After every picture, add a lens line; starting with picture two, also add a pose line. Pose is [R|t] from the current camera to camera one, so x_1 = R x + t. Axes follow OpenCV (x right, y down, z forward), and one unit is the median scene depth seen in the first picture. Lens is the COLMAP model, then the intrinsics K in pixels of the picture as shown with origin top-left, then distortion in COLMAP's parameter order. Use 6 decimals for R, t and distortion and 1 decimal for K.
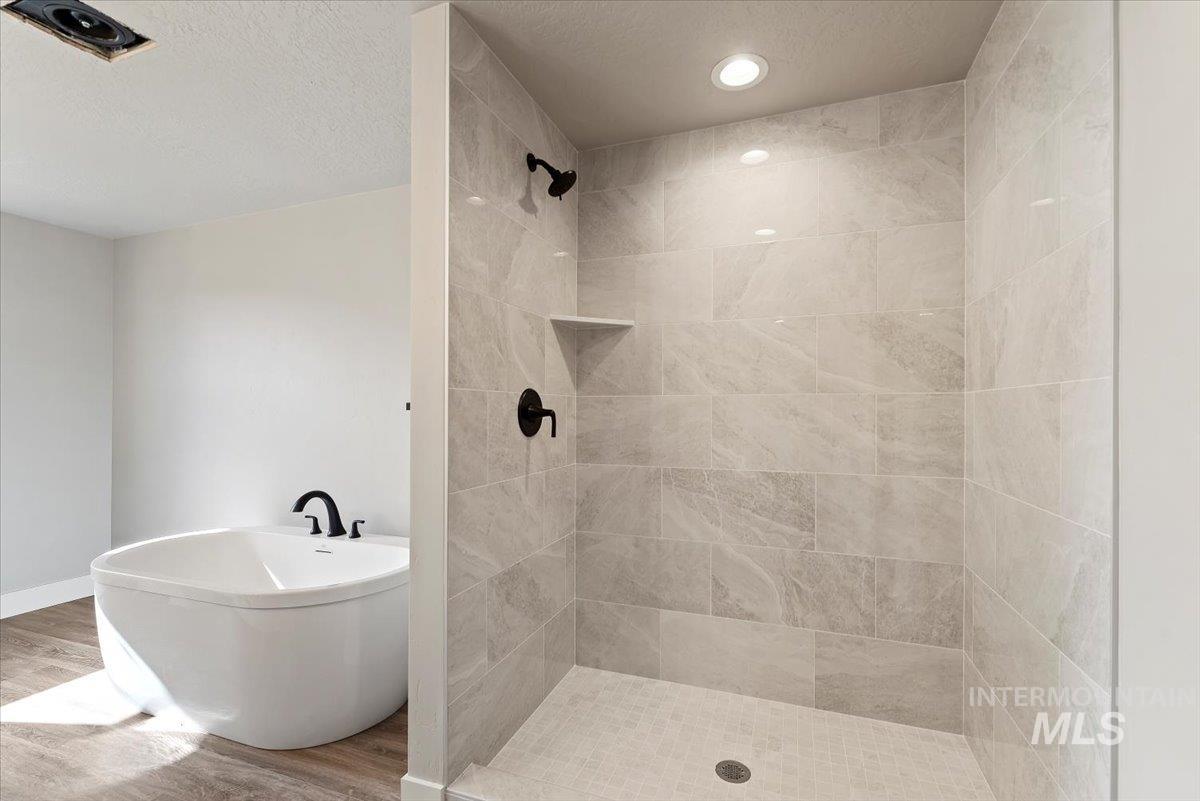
lens RADIAL K [[530.1, 0, 602.1], [0, 530.1, 405.3], [0, 0, 1]] dist [-0.000167, 0.000981]
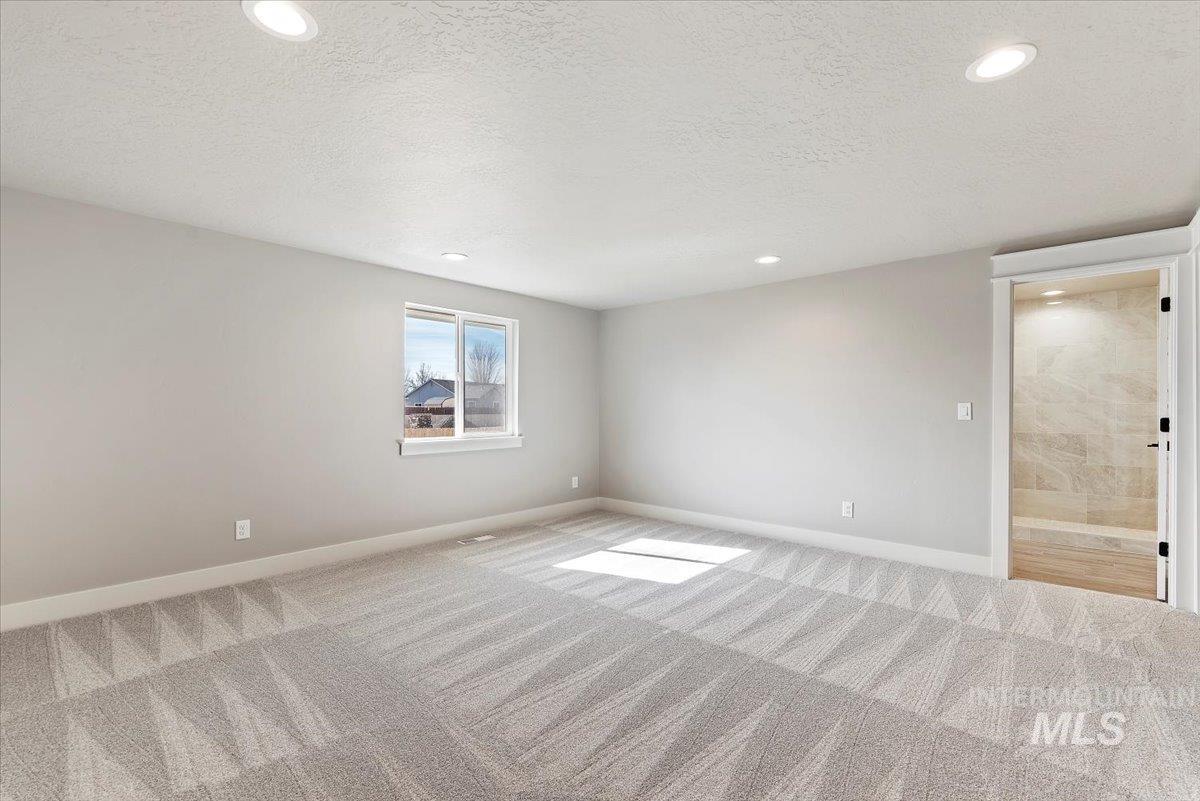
lens RADIAL K [[530.1, 0, 598.8], [0, 530.1, 402.5], [0, 0, 1]] dist [-0.000167, 0.000981]
pose [[0.929493, -0.002639, -0.368829, -0.851698], [0.003106, 0.999995, 0.000673, -0.035877], [0.368825, -0.001772, 0.929497, -2.272332]]
